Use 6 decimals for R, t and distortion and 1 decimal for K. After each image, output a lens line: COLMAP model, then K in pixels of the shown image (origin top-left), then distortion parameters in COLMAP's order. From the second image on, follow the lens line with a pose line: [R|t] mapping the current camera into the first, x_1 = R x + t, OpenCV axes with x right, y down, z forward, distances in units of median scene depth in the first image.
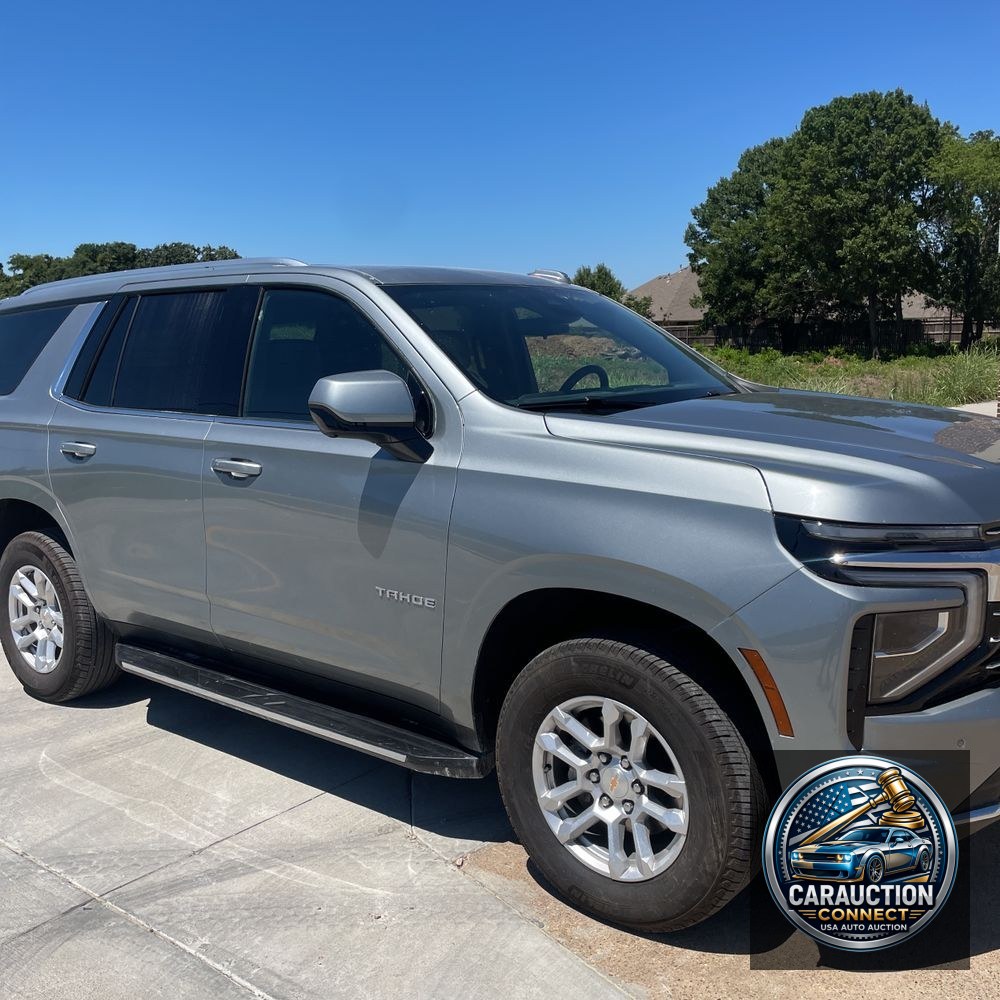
lens RADIAL K [[1027.4, 0, 512.9], [0, 1027.4, 498.4], [0, 0, 1]] dist [0.031242, 0.000000]
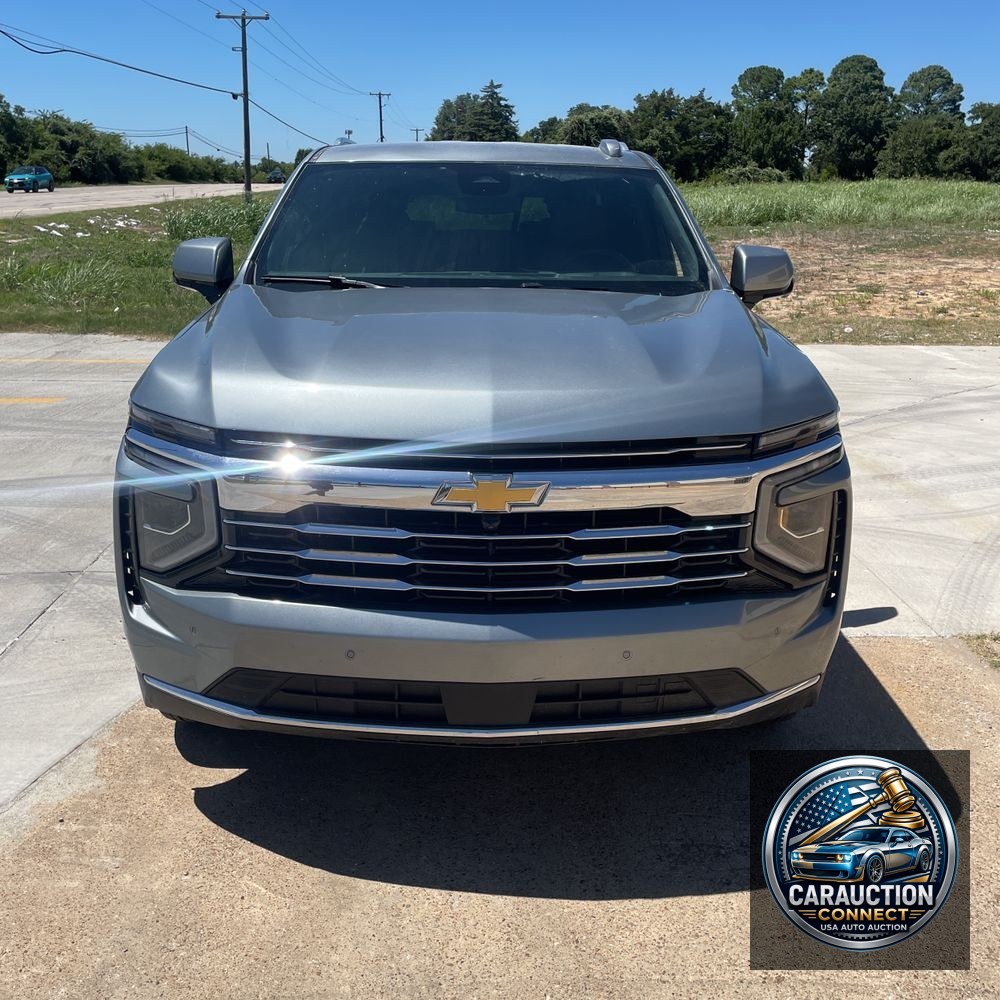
lens RADIAL K [[1027.4, 0, 509.3], [0, 1027.4, 501.7], [0, 0, 1]] dist [0.031242, 0.000000]
pose [[0.648188, 0.236789, -0.723729, 1.060291], [-0.135554, 0.971124, 0.196326, -0.108344], [0.749318, -0.029152, 0.661569, 0.426276]]
